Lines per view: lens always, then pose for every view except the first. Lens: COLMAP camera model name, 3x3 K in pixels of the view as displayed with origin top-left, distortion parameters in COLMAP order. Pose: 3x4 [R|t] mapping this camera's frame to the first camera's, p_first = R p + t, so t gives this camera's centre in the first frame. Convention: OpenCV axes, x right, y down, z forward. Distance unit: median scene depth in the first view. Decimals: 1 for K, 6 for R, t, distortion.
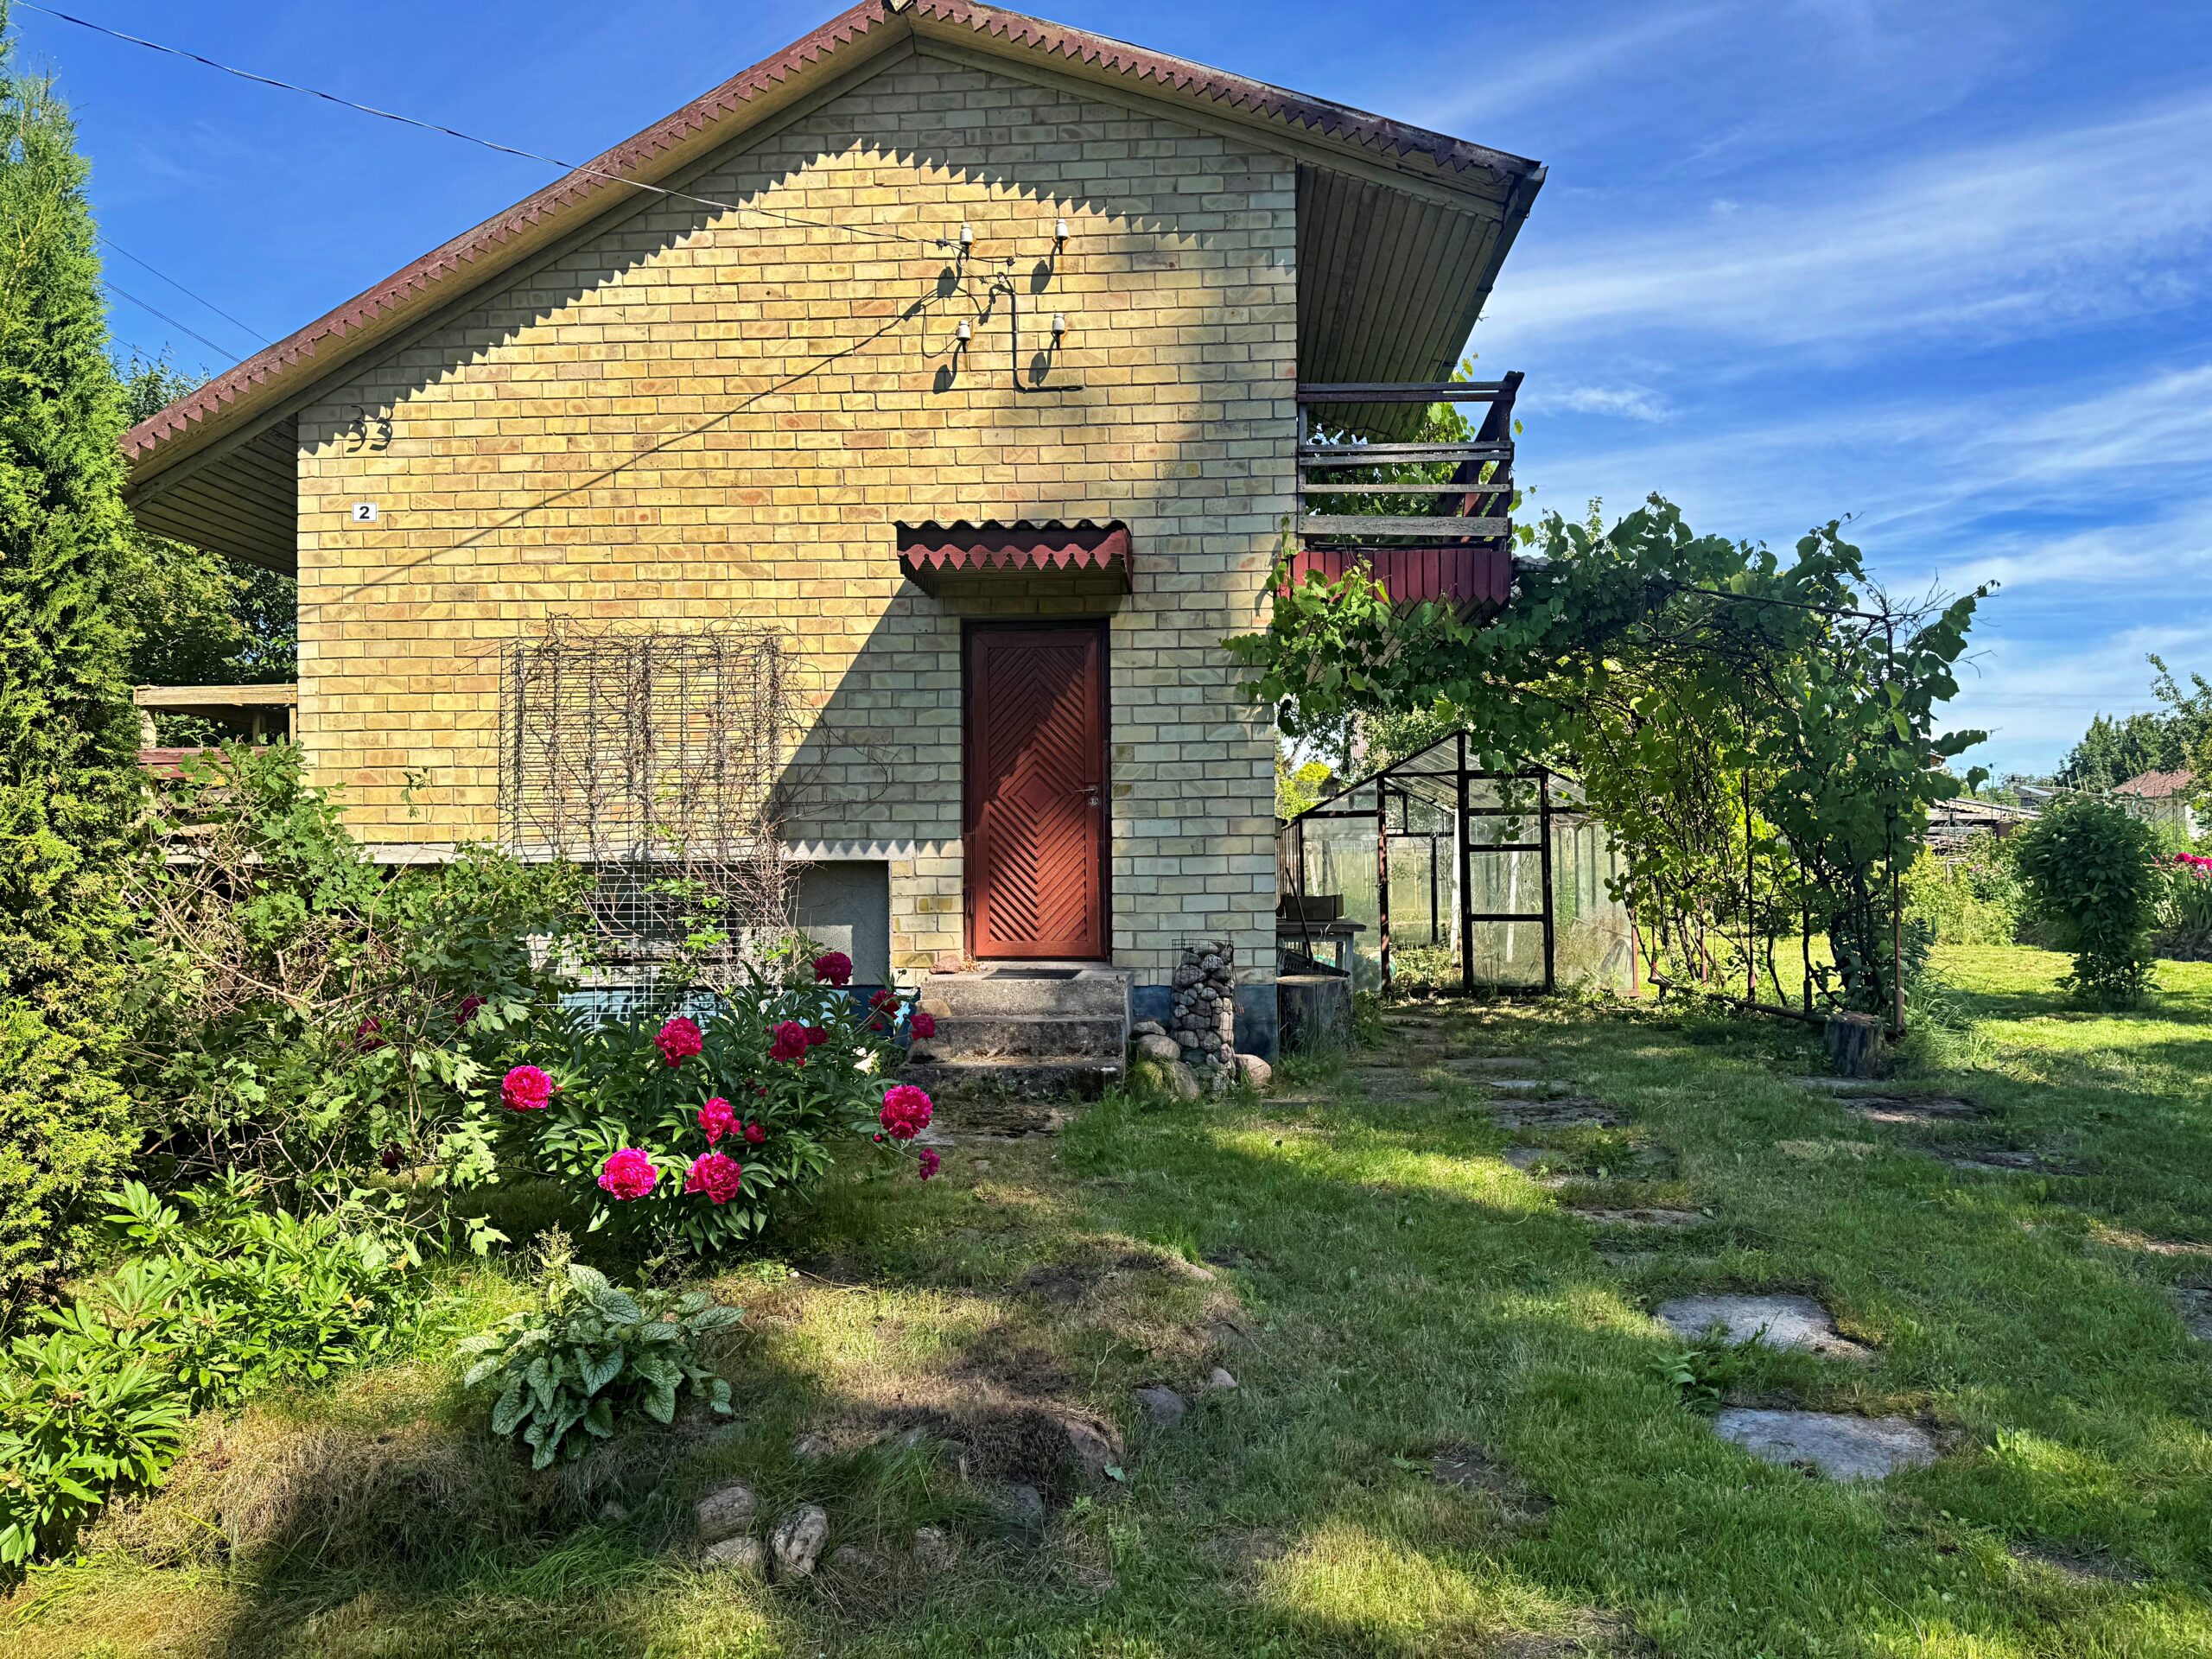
lens RADIAL K [[1539.6, 0, 1106.0], [0, 1539.6, 829.5], [0, 0, 1]] dist [0.200832, -0.401934]
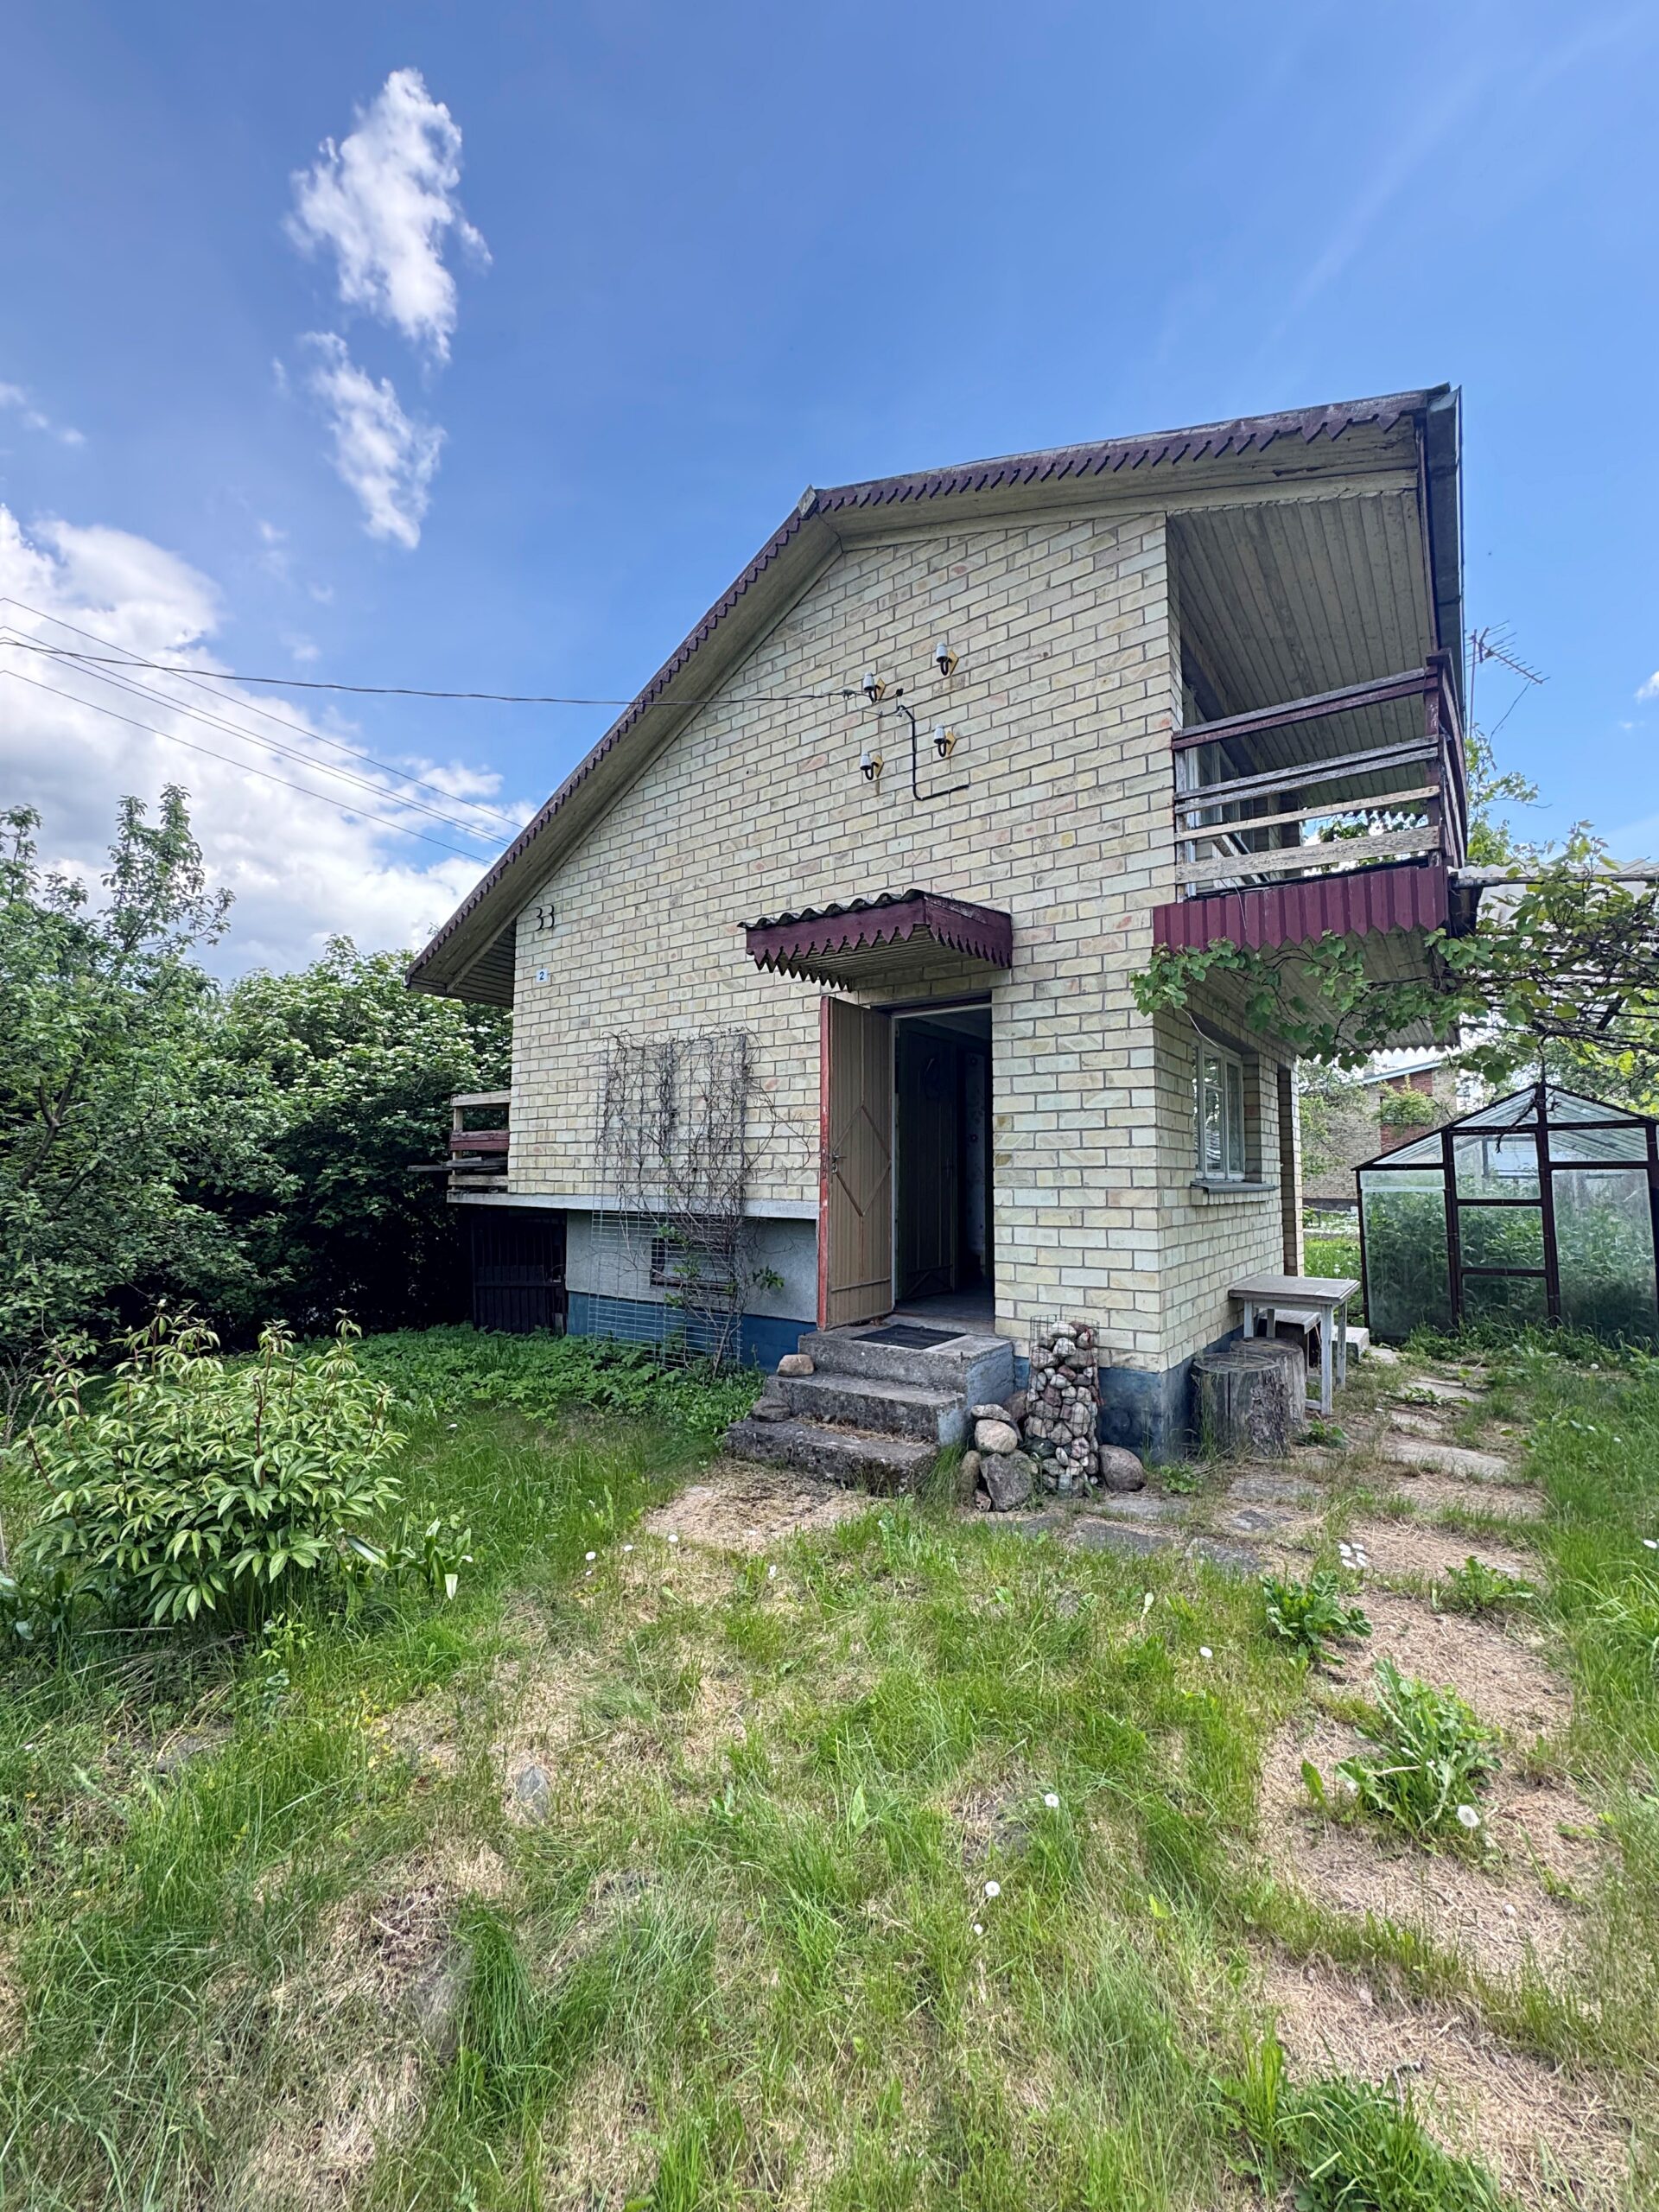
lens RADIAL K [[891.1, 0, 829.5], [0, 891.1, 1106.0], [0, 0, 1]] dist [0.001628, 0.000092]
pose [[0.846120, -0.030621, -0.532112, 0.223546], [0.002043, 0.998527, -0.054213, -0.028441], [0.532988, 0.044784, 0.844937, 0.432380]]
